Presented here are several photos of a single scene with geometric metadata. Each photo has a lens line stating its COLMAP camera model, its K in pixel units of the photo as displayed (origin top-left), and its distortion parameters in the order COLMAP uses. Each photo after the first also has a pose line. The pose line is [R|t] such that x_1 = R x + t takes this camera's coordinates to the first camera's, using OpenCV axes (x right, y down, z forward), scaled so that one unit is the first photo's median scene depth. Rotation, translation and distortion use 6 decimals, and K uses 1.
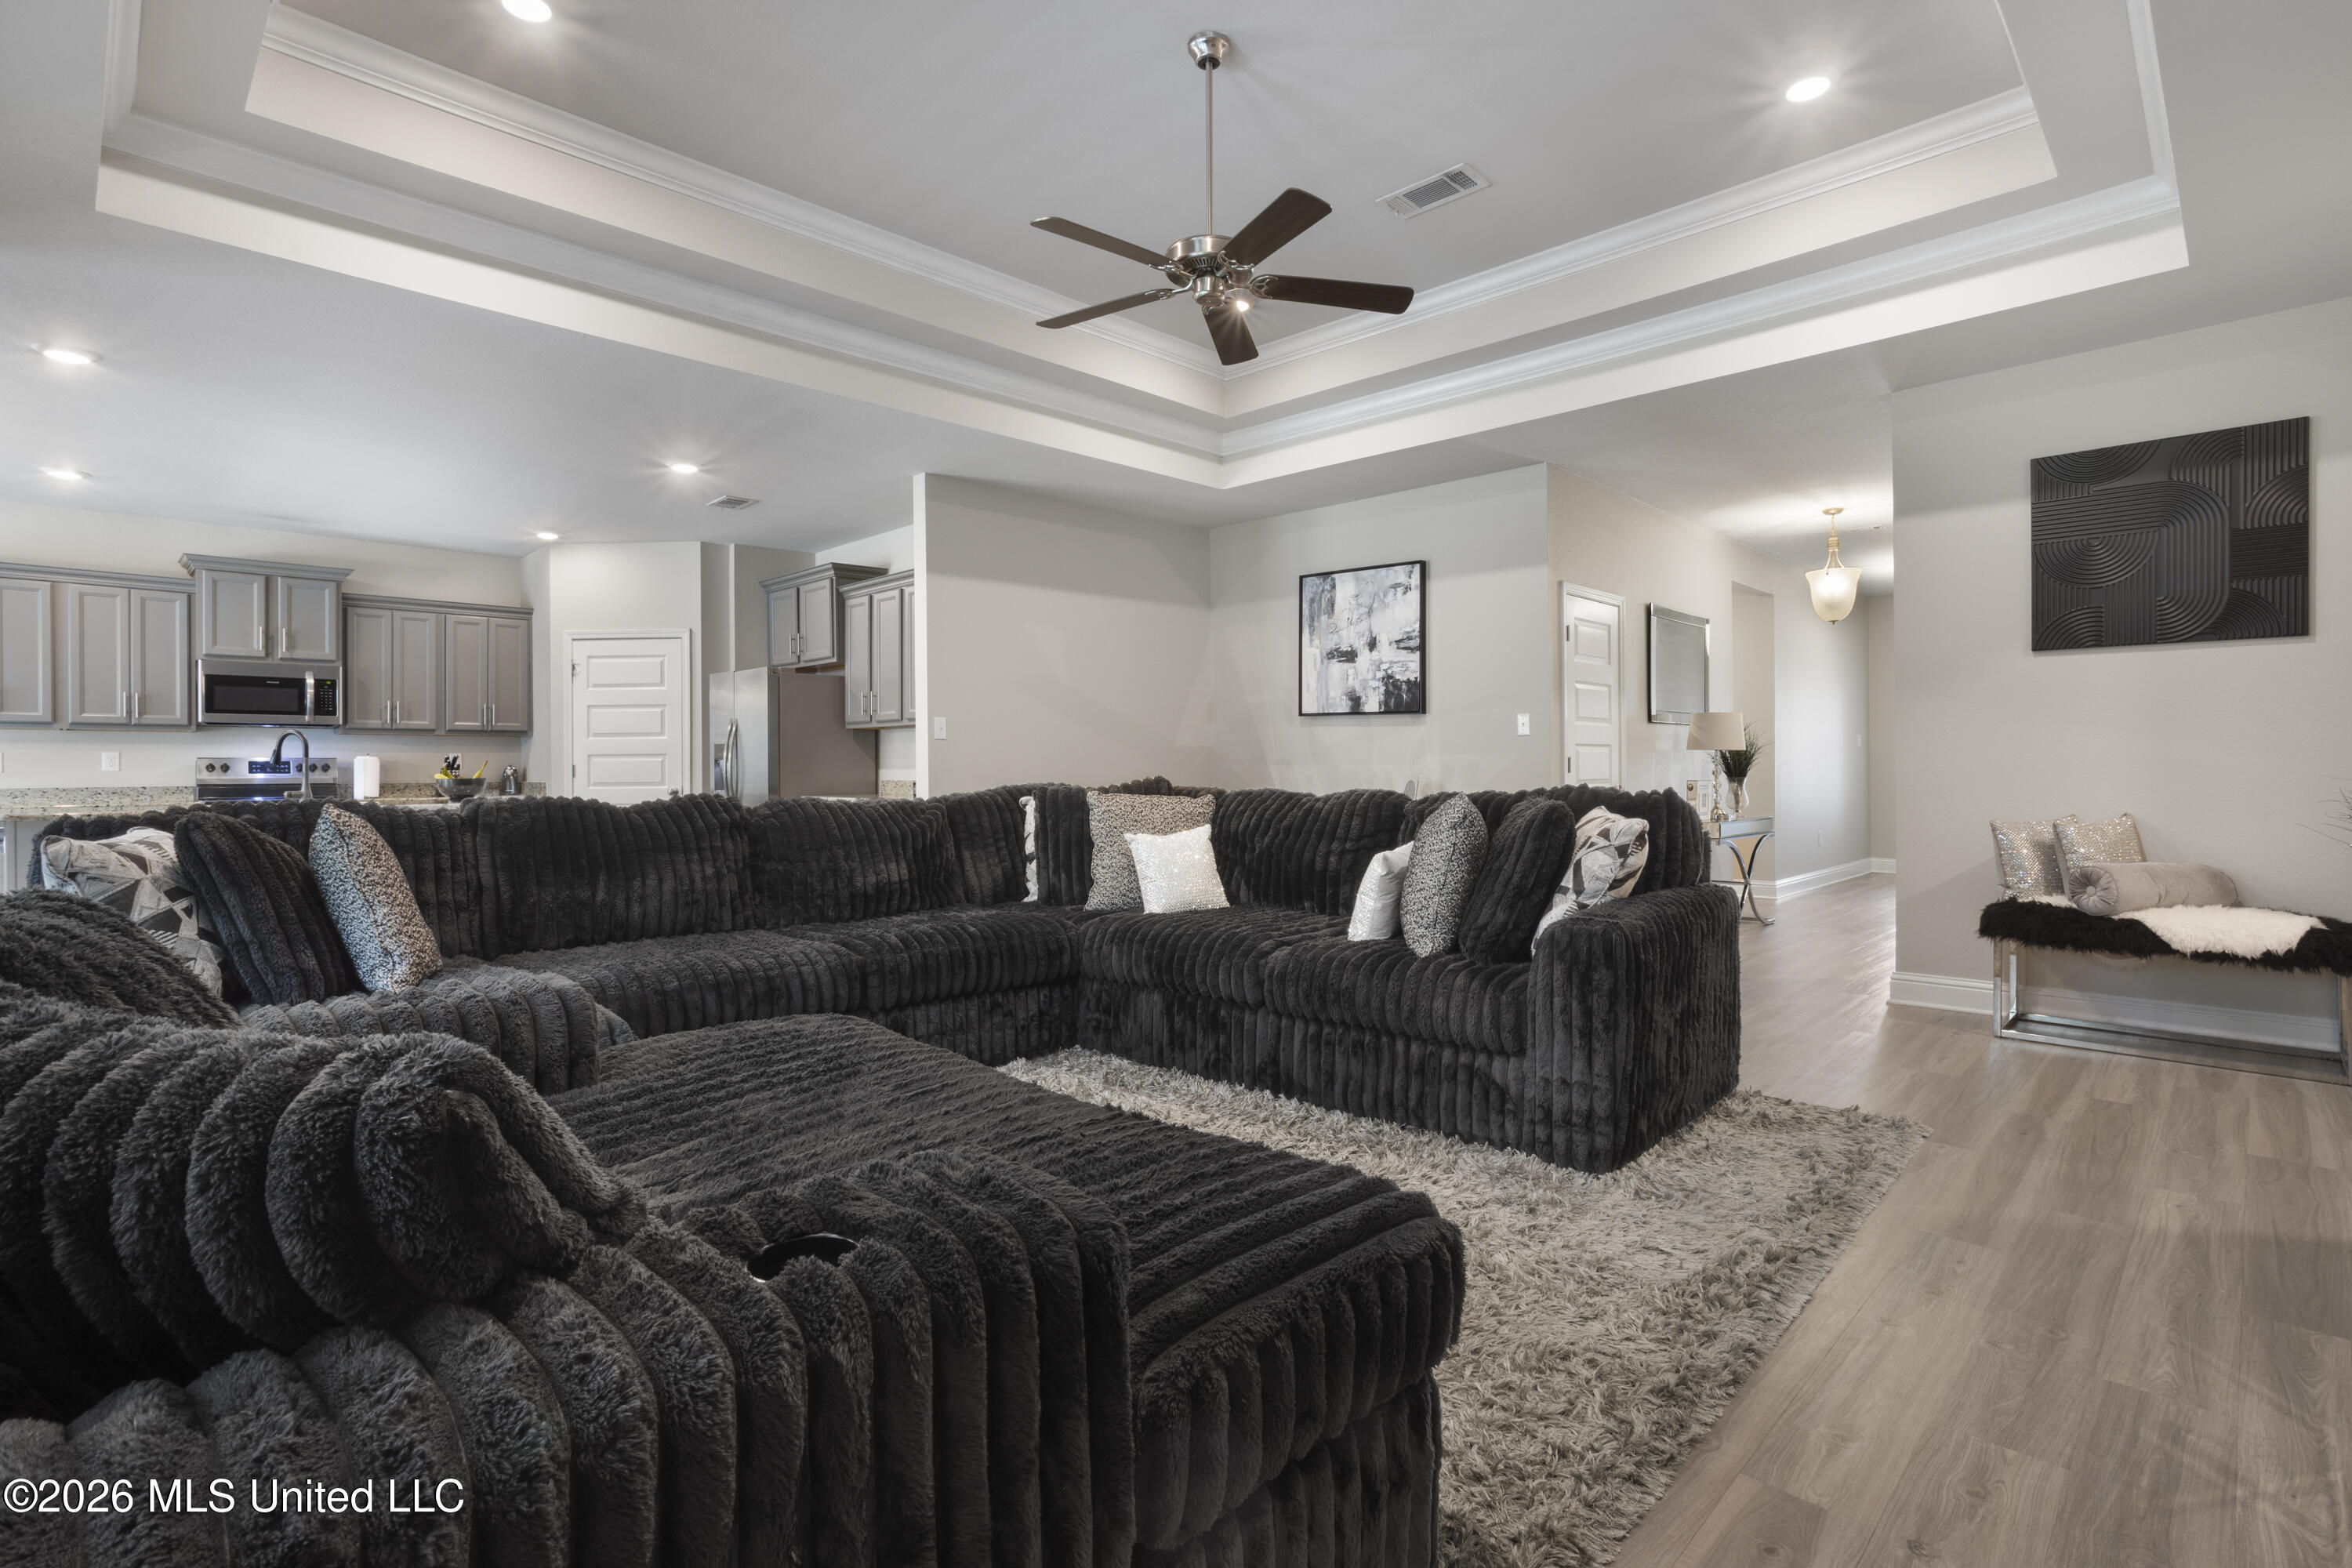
lens RADIAL K [[1104.8, 0, 1120.3], [0, 1104.8, 768.8], [0, 0, 1]] dist [0.005614, 0.001839]
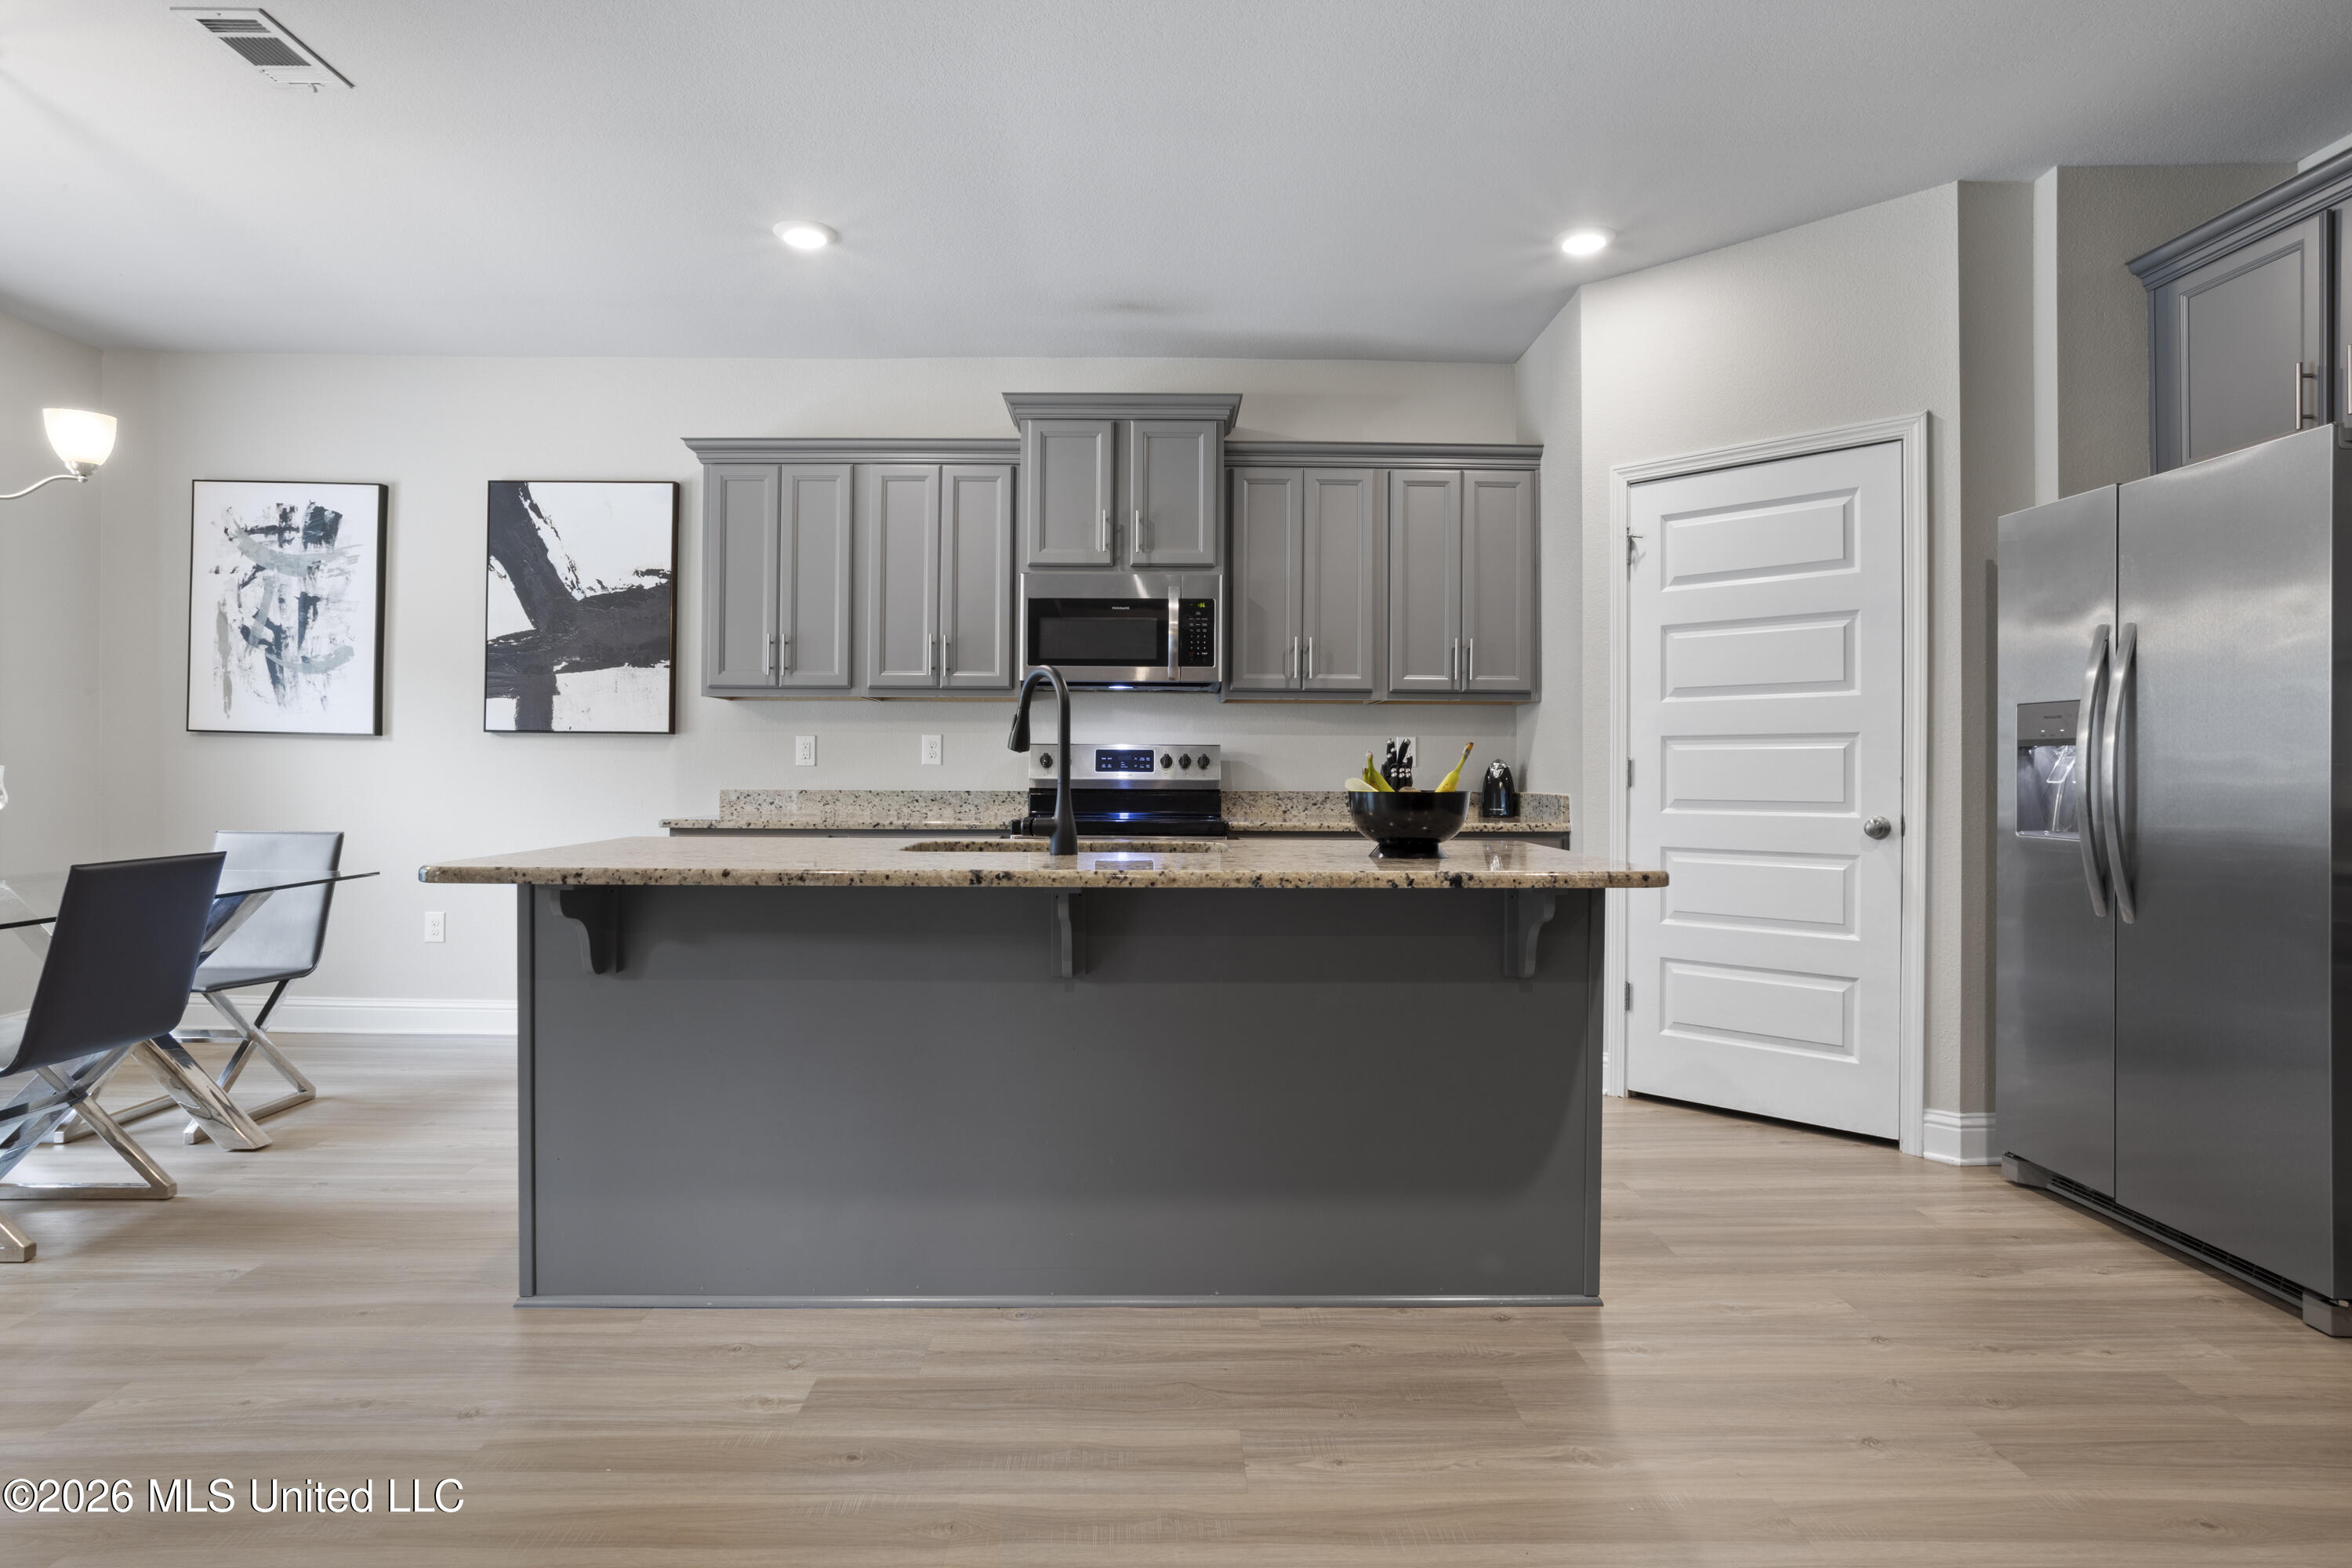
lens RADIAL K [[1214.7, 0, 1170.8], [0, 1214.7, 762.9], [0, 0, 1]] dist [-0.024615, 0.006866]
pose [[0.739819, 0.003416, -0.672797, -0.328280], [-0.010263, 0.999928, -0.006209, 0.003375], [0.672728, 0.011499, 0.739801, 0.556155]]
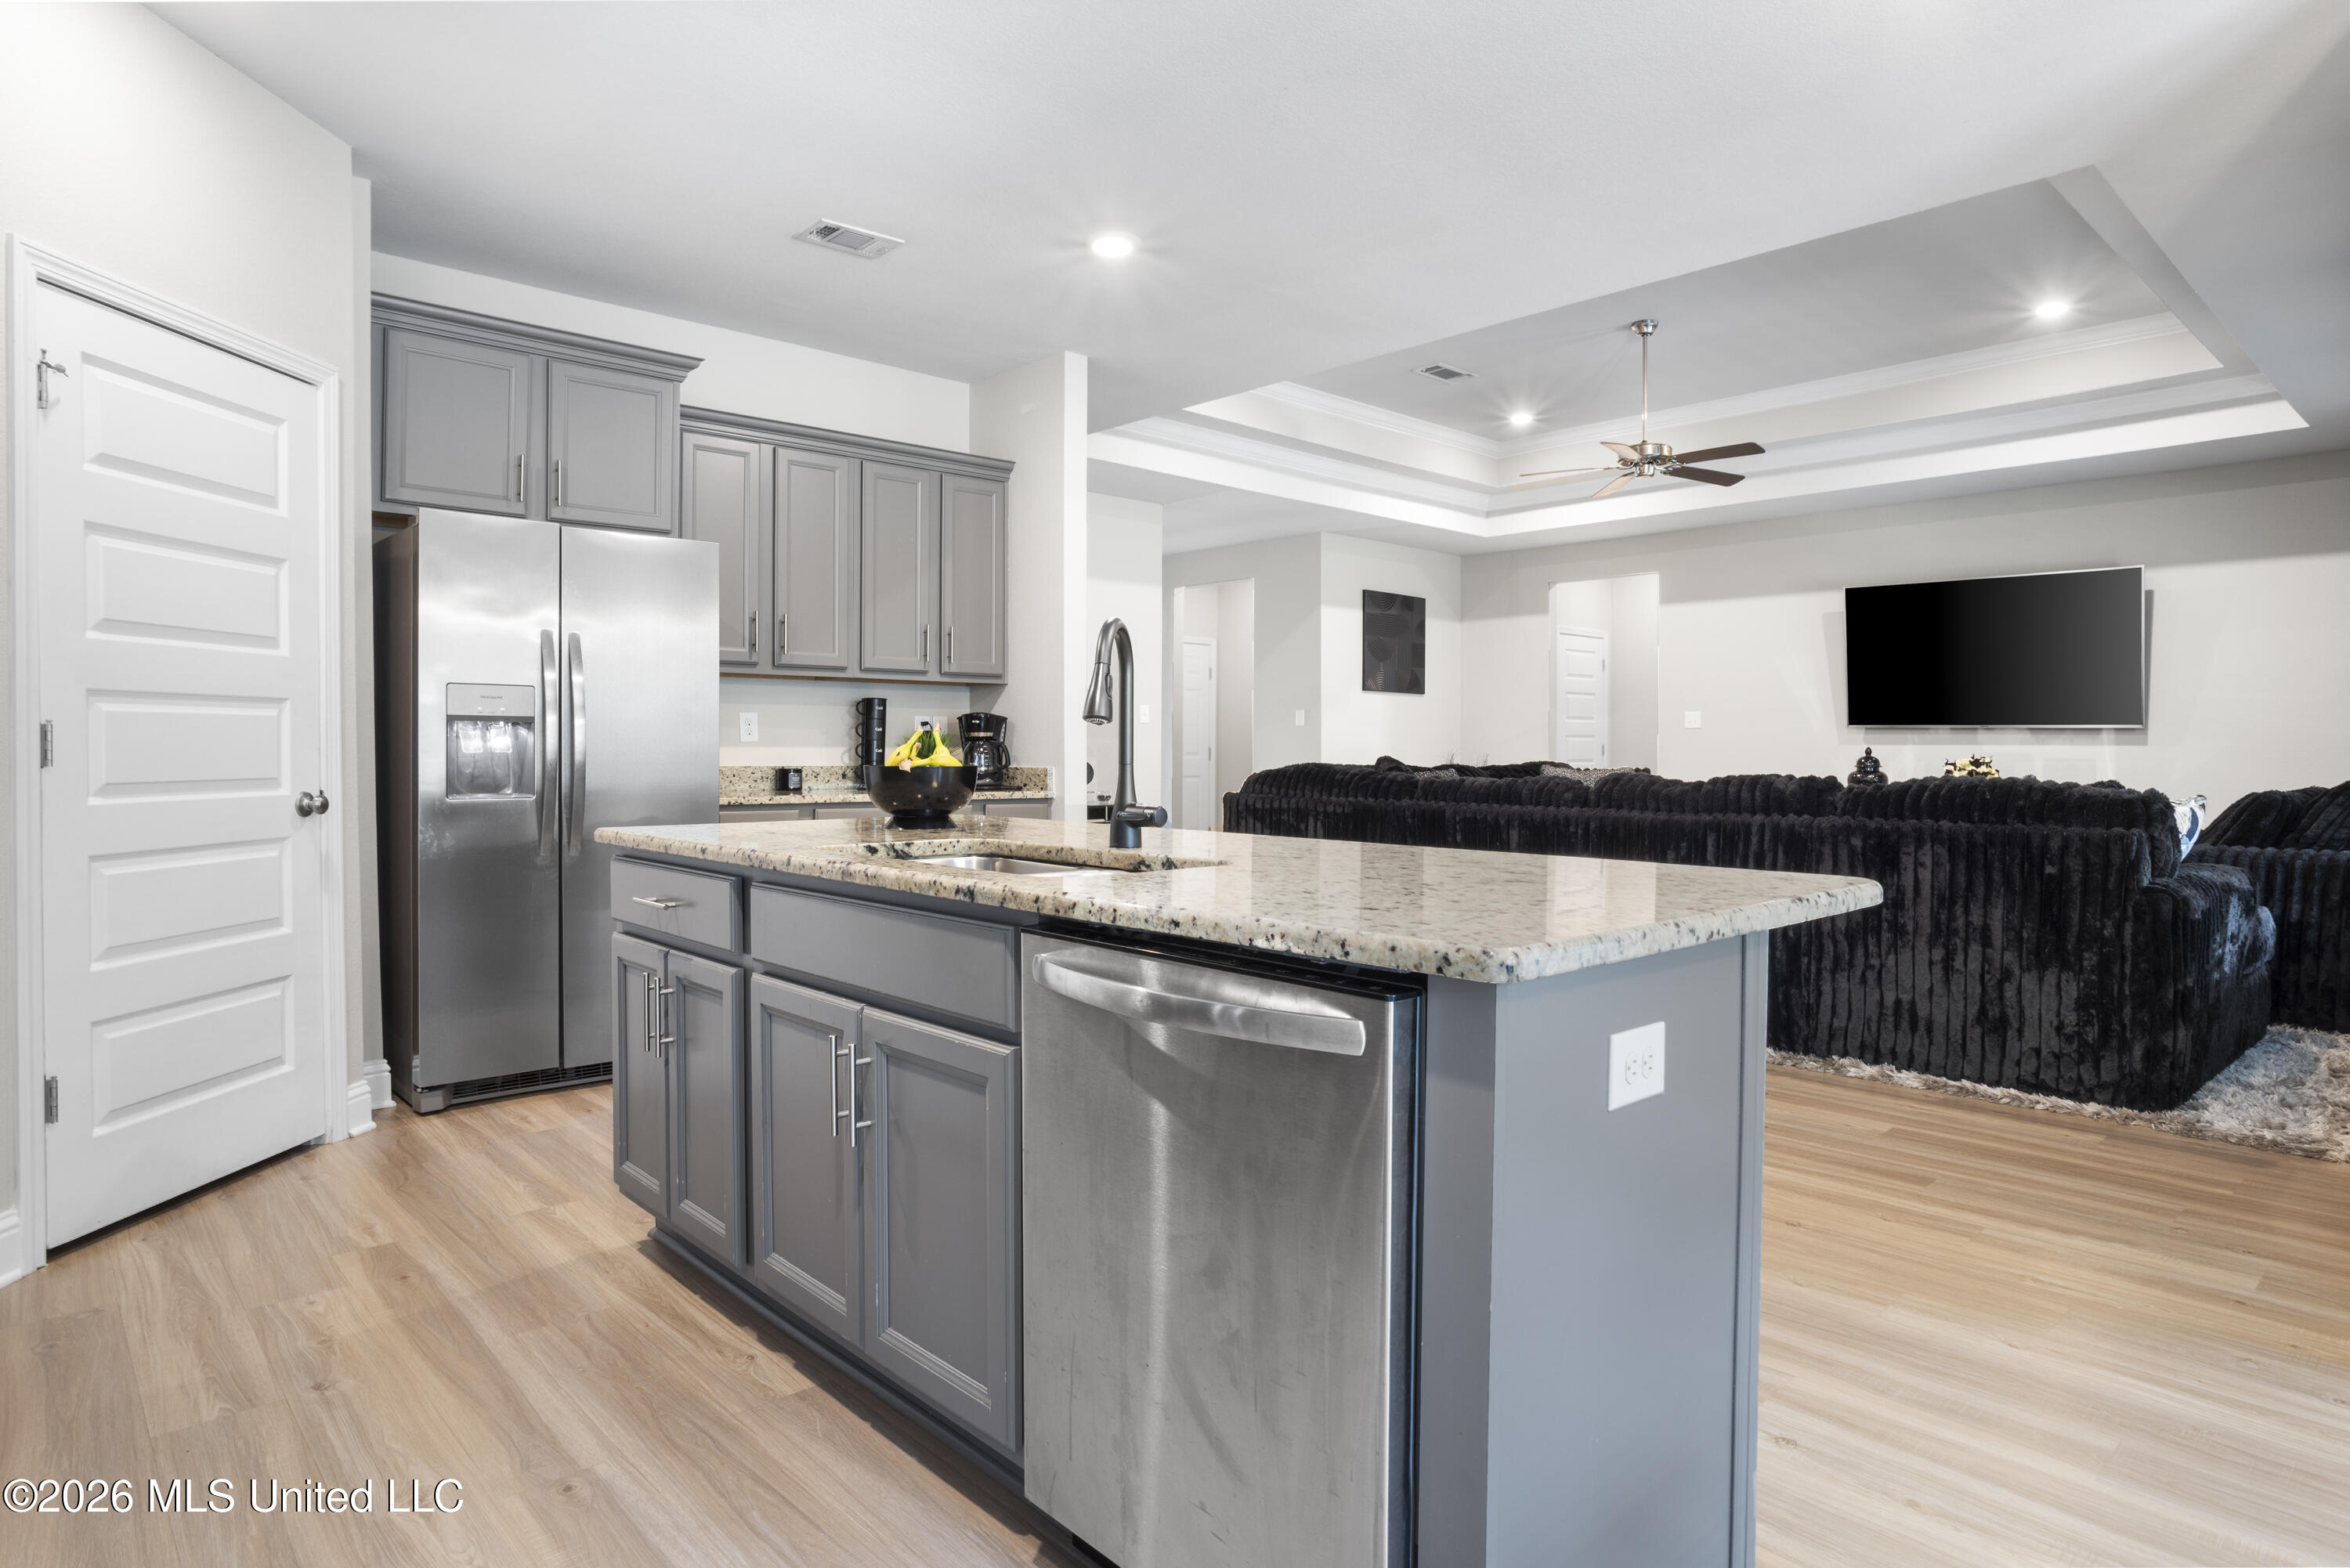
lens RADIAL K [[1331.4, 0, 1154.5], [0, 1331.4, 776.1], [0, 0, 1]] dist [0.000903, 0.004175]
pose [[0.015194, -0.019654, 0.999691, -0.909112], [-0.001204, 0.999806, 0.019675, 0.003306], [-0.999884, -0.001503, 0.015167, 0.780025]]
